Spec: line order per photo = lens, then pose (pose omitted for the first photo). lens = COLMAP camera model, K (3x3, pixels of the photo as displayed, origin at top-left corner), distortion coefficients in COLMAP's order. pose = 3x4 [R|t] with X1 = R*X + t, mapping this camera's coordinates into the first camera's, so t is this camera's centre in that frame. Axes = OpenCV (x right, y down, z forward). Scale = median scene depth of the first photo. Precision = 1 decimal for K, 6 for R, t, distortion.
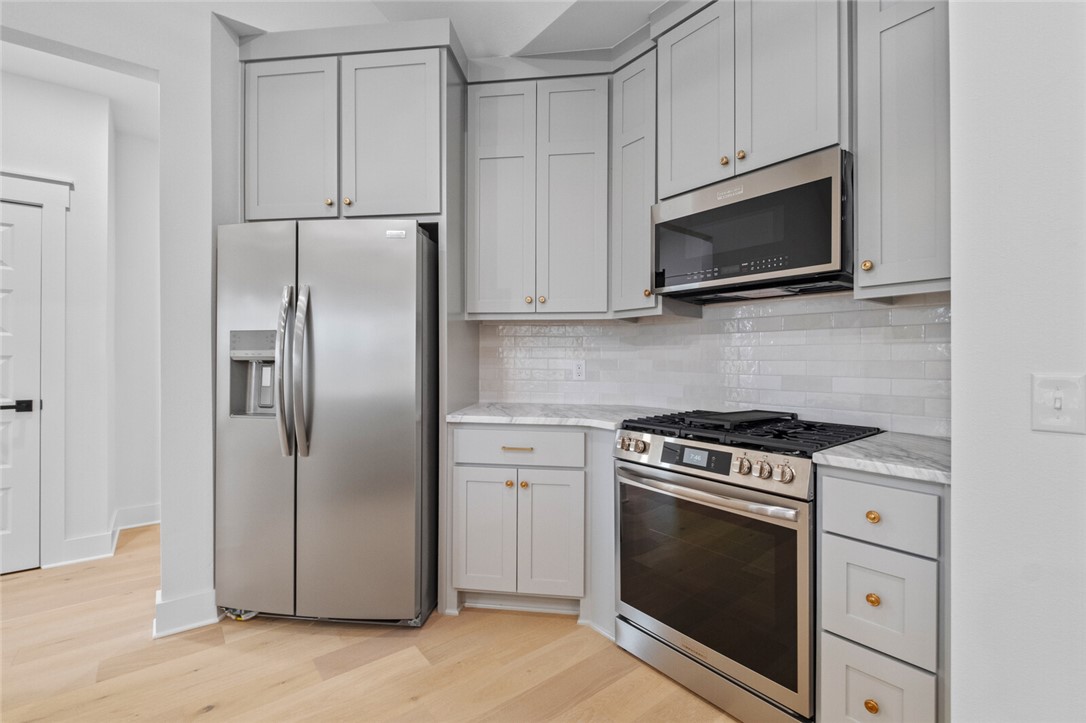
lens RADIAL K [[480.5, 0, 543.0], [0, 480.5, 361.5], [0, 0, 1]] dist [0.001750, -0.000044]
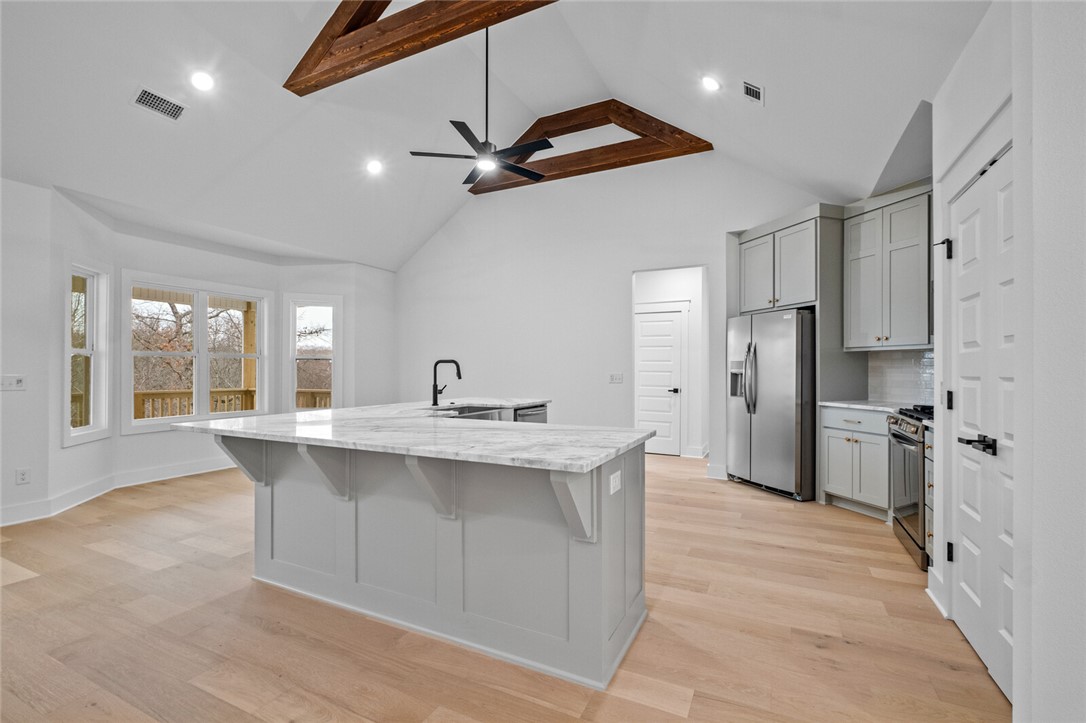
lens RADIAL K [[480.5, 0, 543.0], [0, 480.5, 361.5], [0, 0, 1]] dist [0.001750, -0.000044]
pose [[0.431911, -0.016872, -0.901758, 1.125055], [-0.006679, 0.999738, -0.021904, -0.003498], [0.901892, 0.015483, 0.431685, -0.905048]]
